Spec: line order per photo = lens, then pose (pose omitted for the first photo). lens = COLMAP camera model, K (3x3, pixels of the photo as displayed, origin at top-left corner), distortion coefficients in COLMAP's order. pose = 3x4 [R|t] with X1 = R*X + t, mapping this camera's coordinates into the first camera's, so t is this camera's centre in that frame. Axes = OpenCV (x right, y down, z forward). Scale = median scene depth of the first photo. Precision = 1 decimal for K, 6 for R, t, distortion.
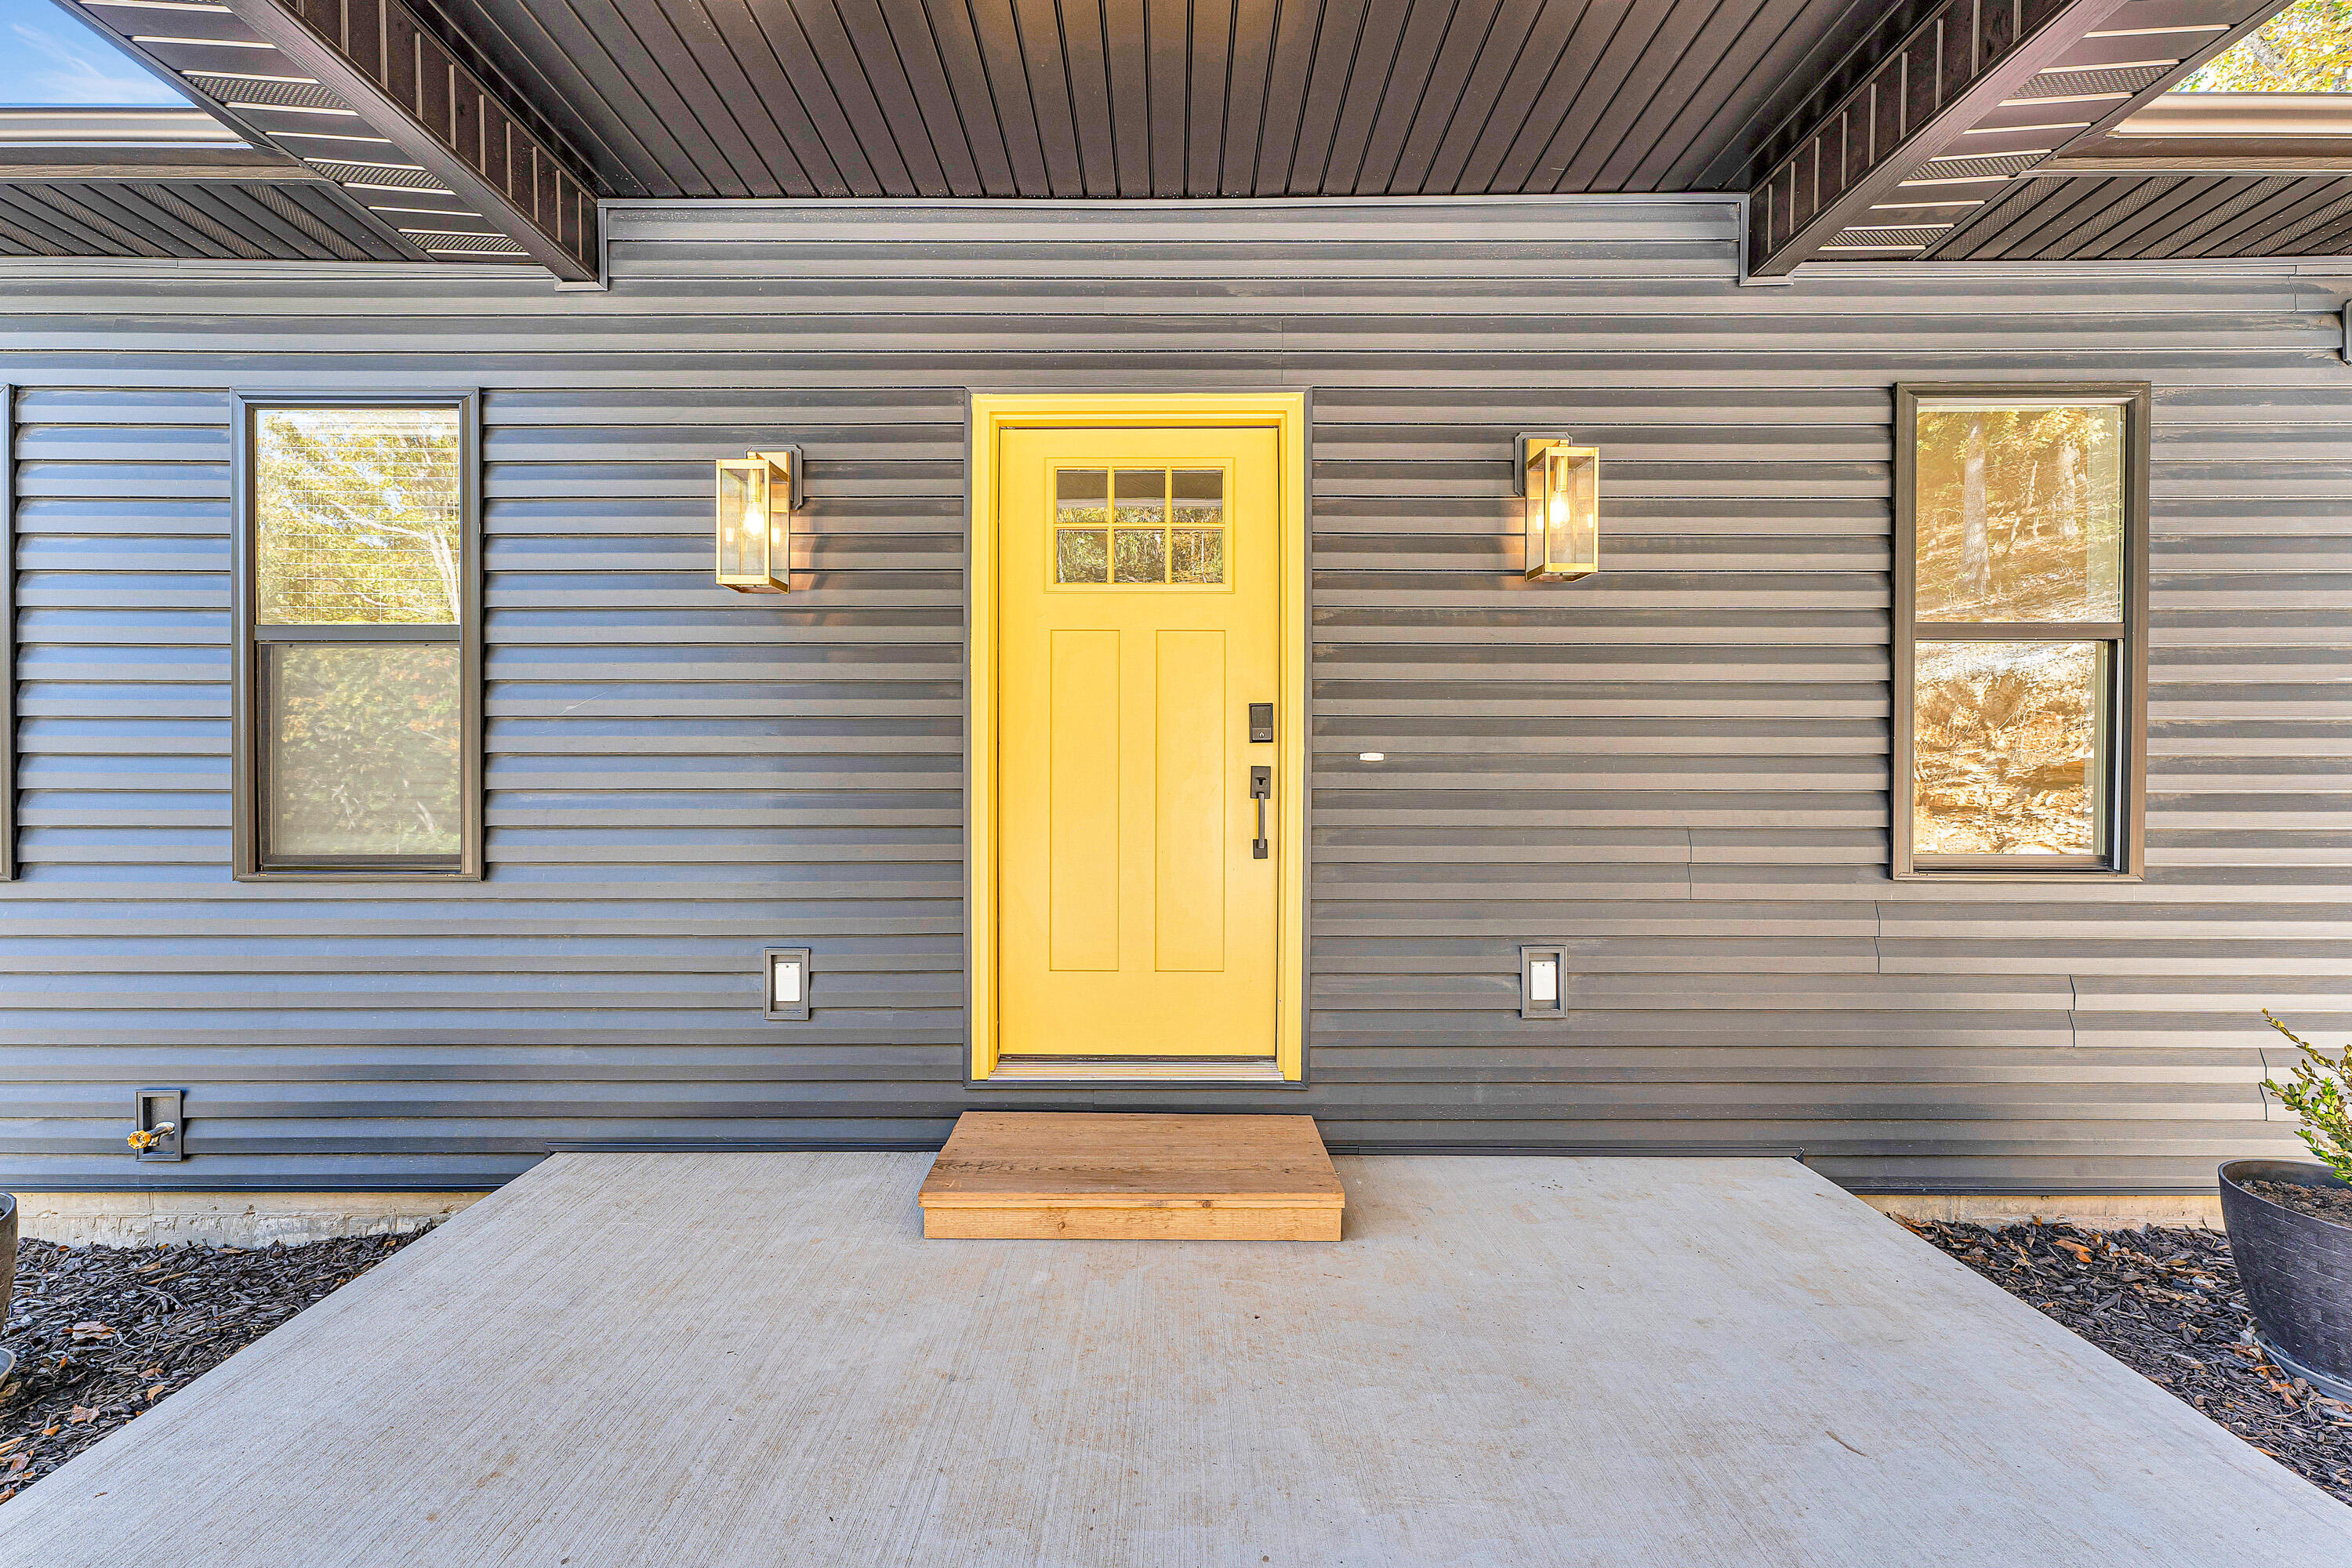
lens RADIAL K [[945.4, 0, 1176.7], [0, 945.4, 770.8], [0, 0, 1]] dist [0.001093, -0.000431]
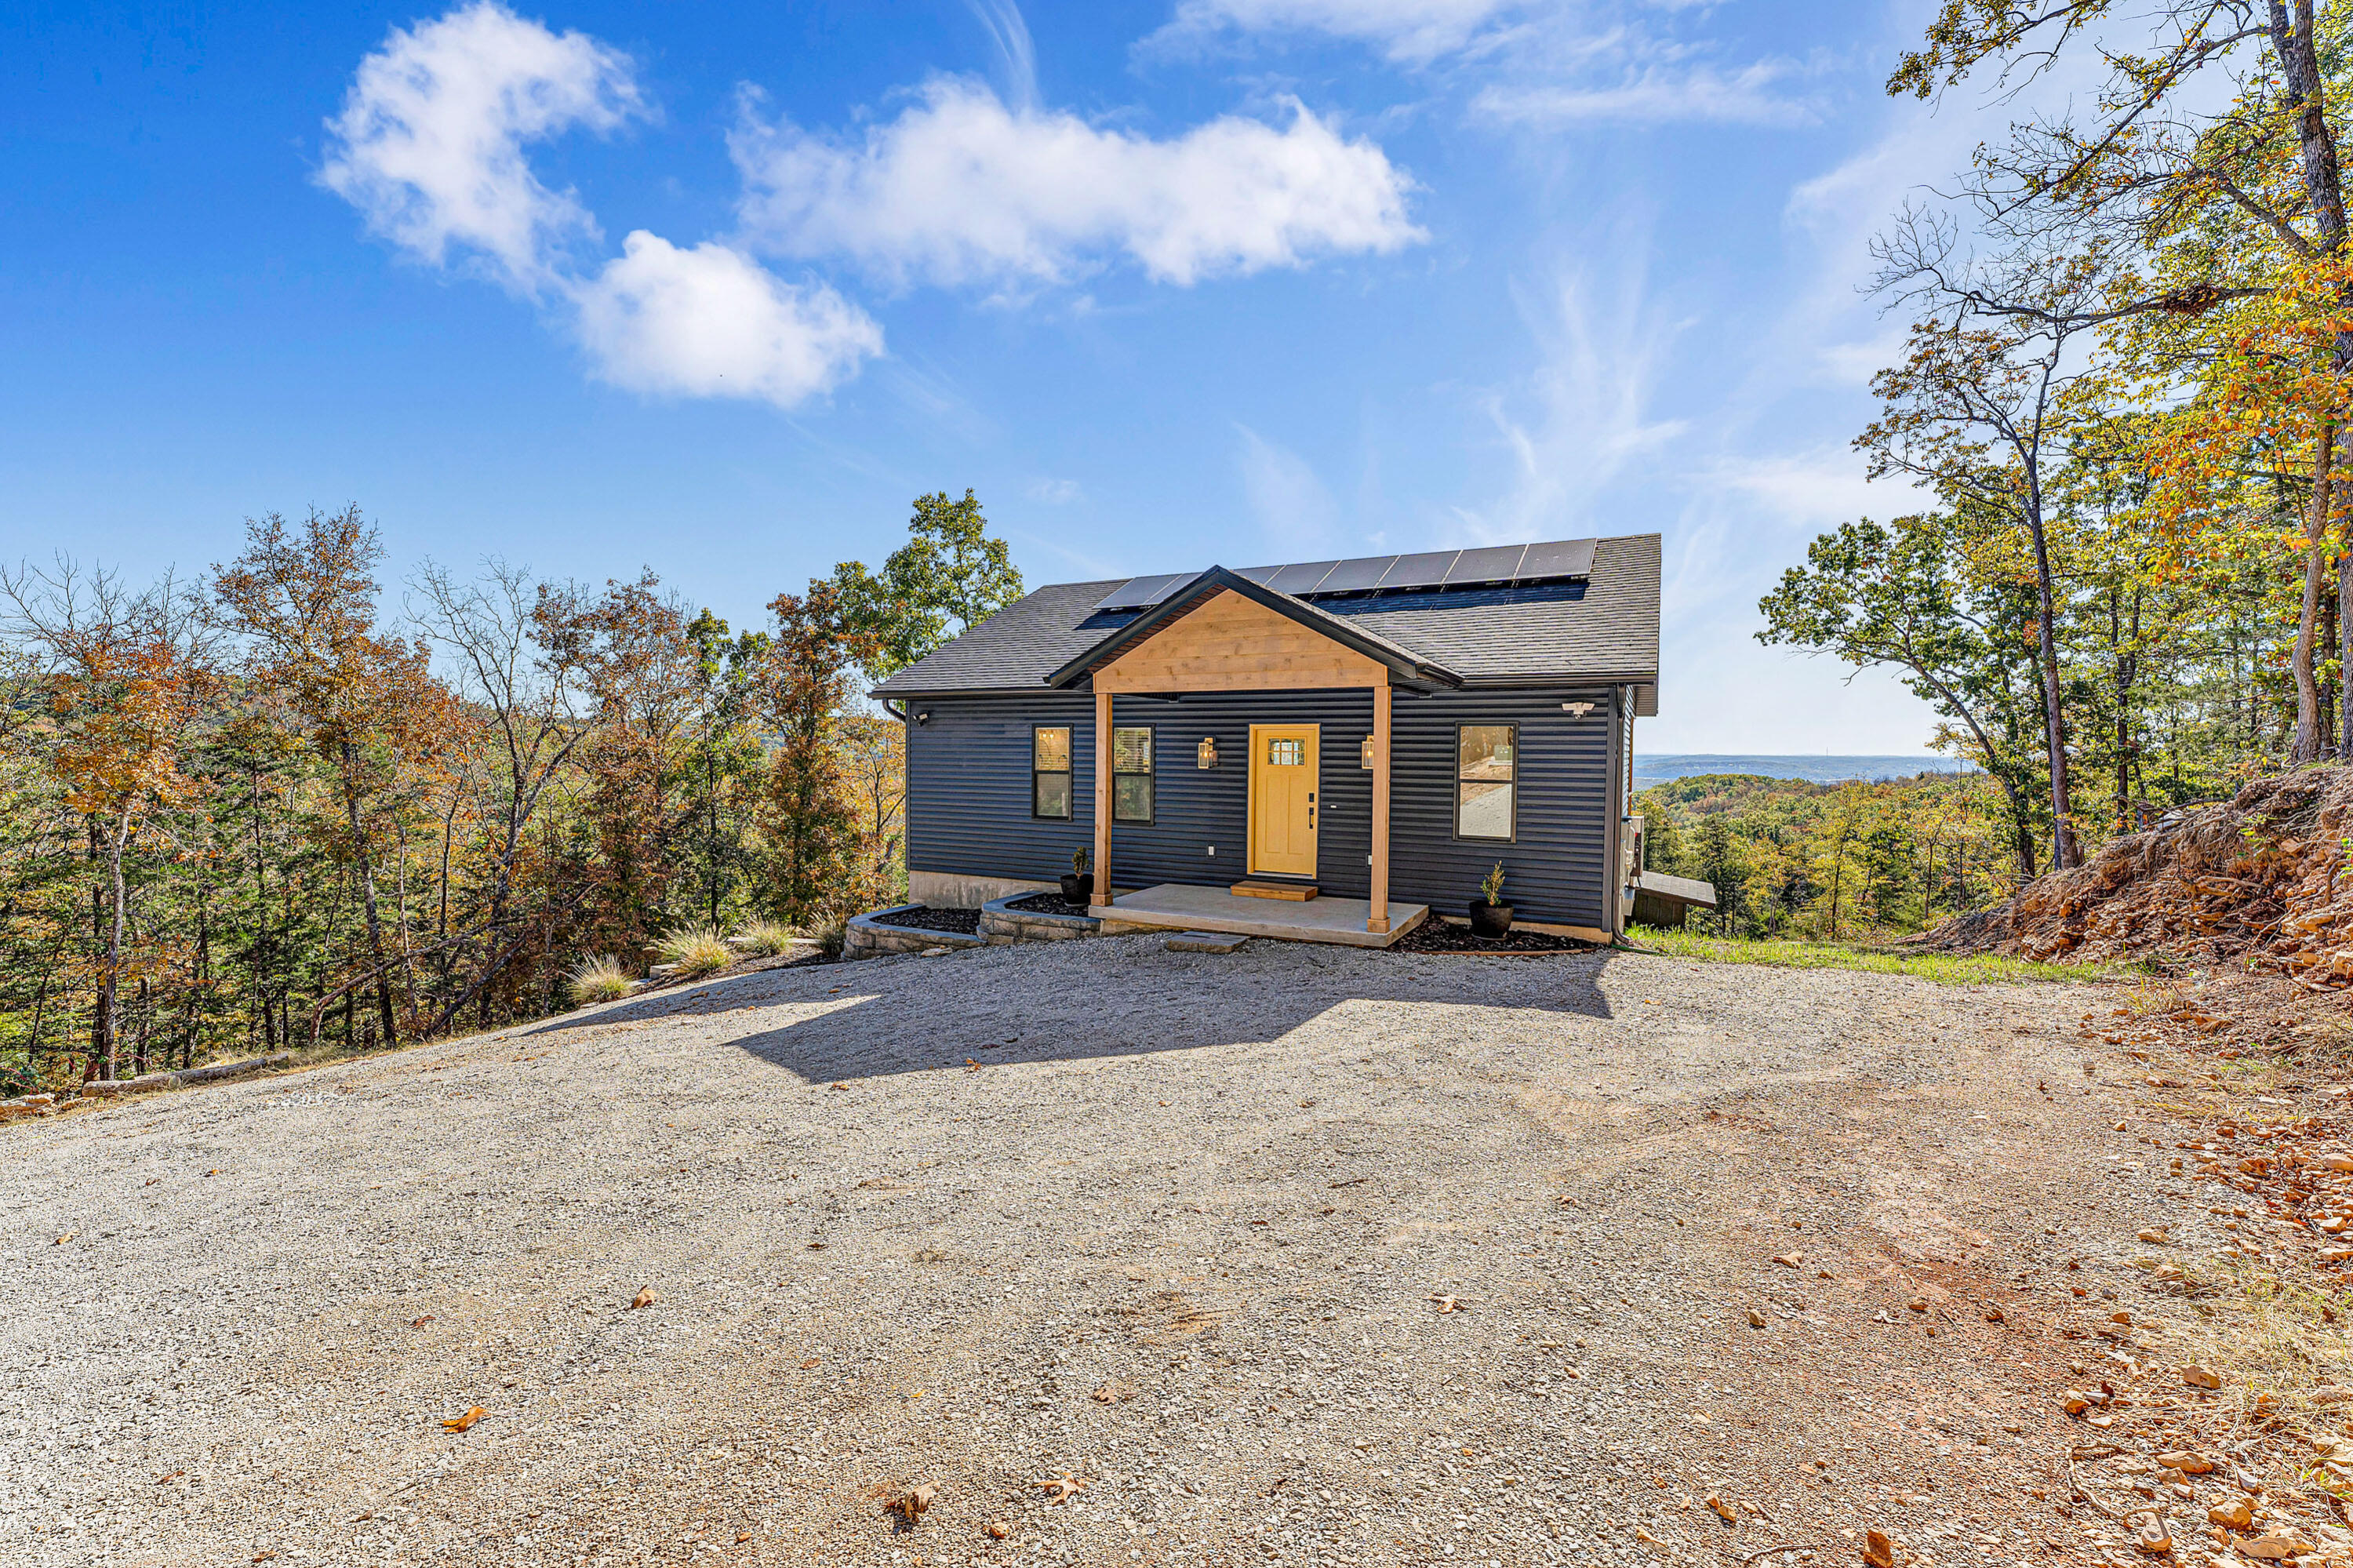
lens RADIAL K [[986.4, 0, 1168.3], [0, 986.4, 775.6], [0, 0, 1]] dist [-0.001486, -0.000105]
pose [[0.889726, 0.023380, -0.455897, 1.605732], [-0.017008, 0.999692, 0.018076, -0.227881], [0.456179, -0.008329, 0.889849, -3.409354]]
